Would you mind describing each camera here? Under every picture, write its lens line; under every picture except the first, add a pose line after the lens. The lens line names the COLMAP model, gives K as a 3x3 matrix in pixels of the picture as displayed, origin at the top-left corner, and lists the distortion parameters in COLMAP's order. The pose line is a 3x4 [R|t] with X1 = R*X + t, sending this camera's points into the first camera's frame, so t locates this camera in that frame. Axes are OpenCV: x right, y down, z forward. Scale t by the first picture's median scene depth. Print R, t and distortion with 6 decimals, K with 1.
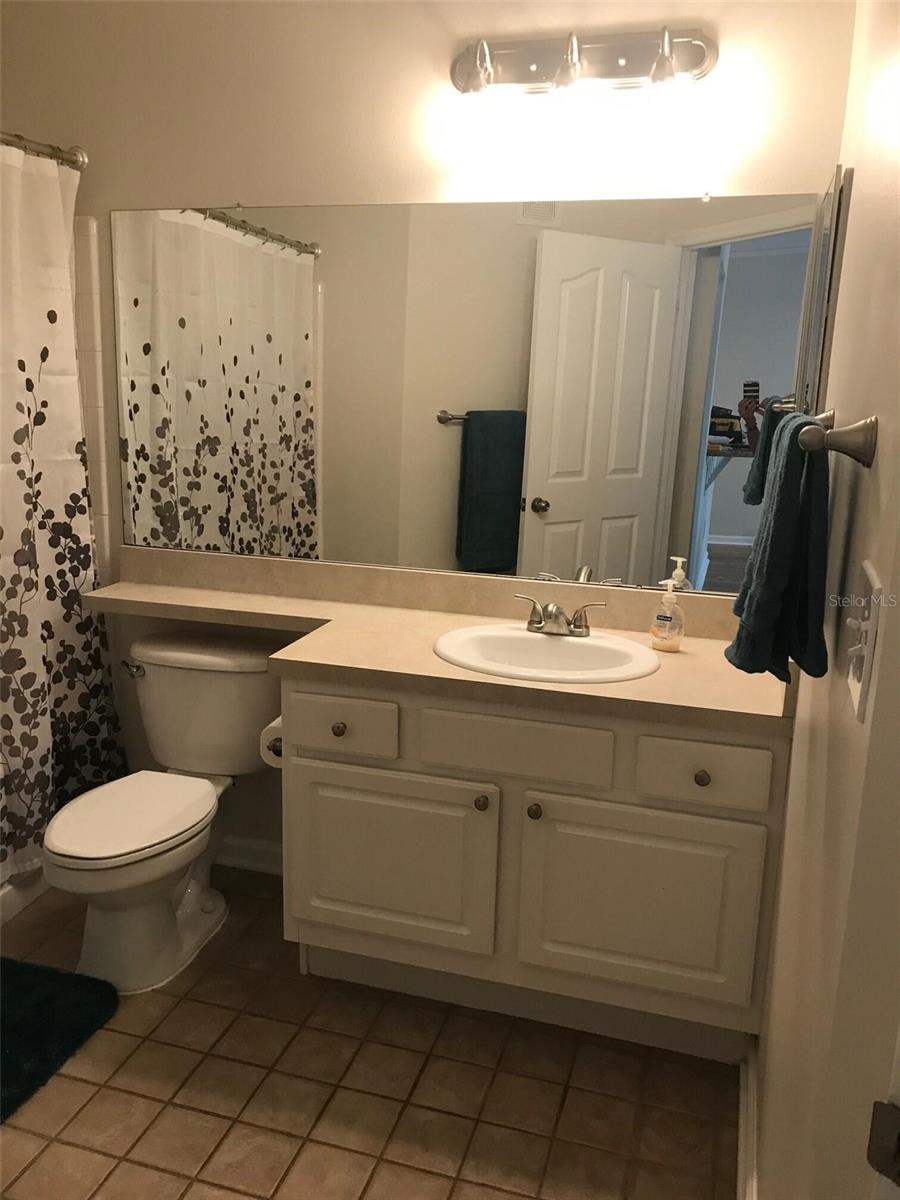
lens RADIAL K [[983.3, 0, 453.5], [0, 983.3, 594.2], [0, 0, 1]] dist [0.046001, -0.040170]
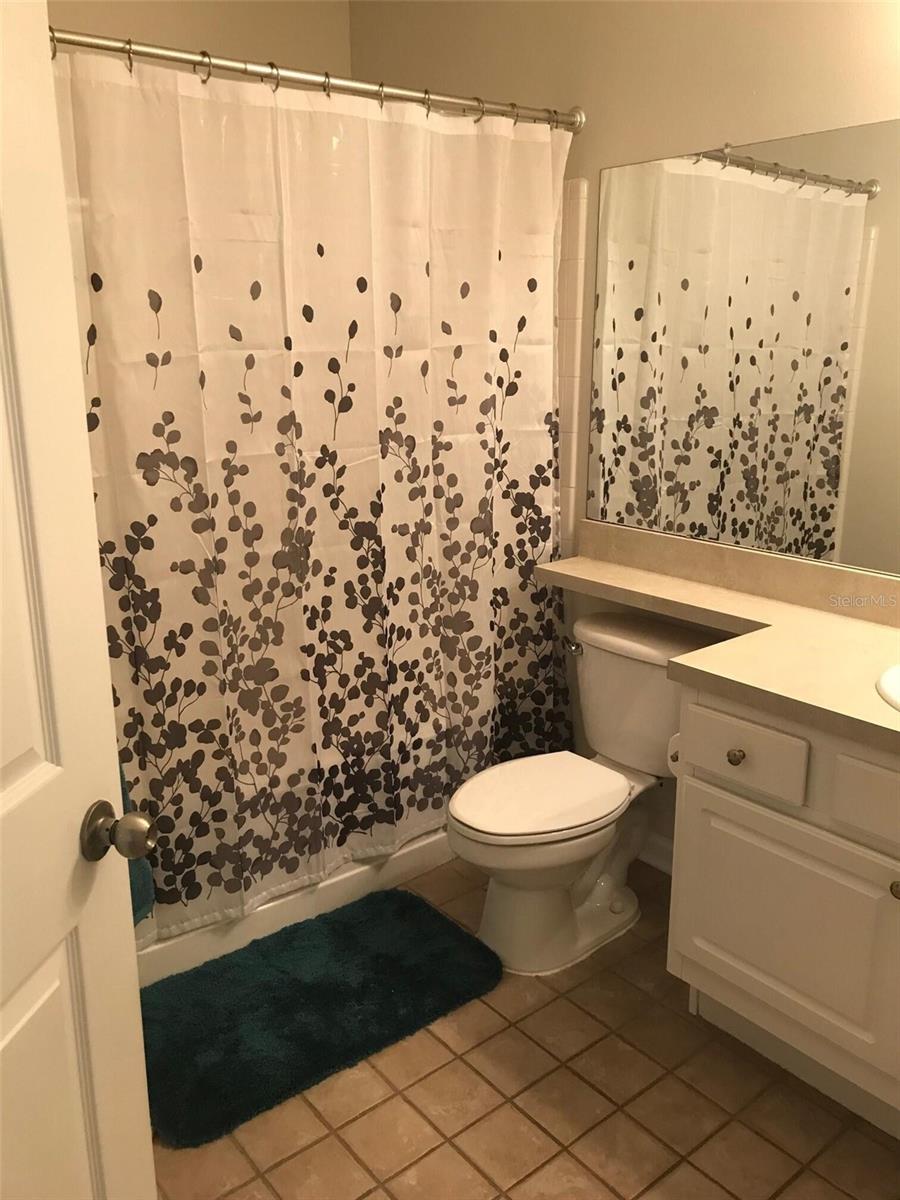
lens RADIAL K [[983.3, 0, 449.7], [0, 983.3, 595.5], [0, 0, 1]] dist [0.046001, -0.040170]
pose [[0.831128, 0.116750, -0.543687, 0.098927], [-0.098164, 0.993161, 0.063208, -0.024045], [0.547348, 0.000837, 0.836905, 0.117880]]
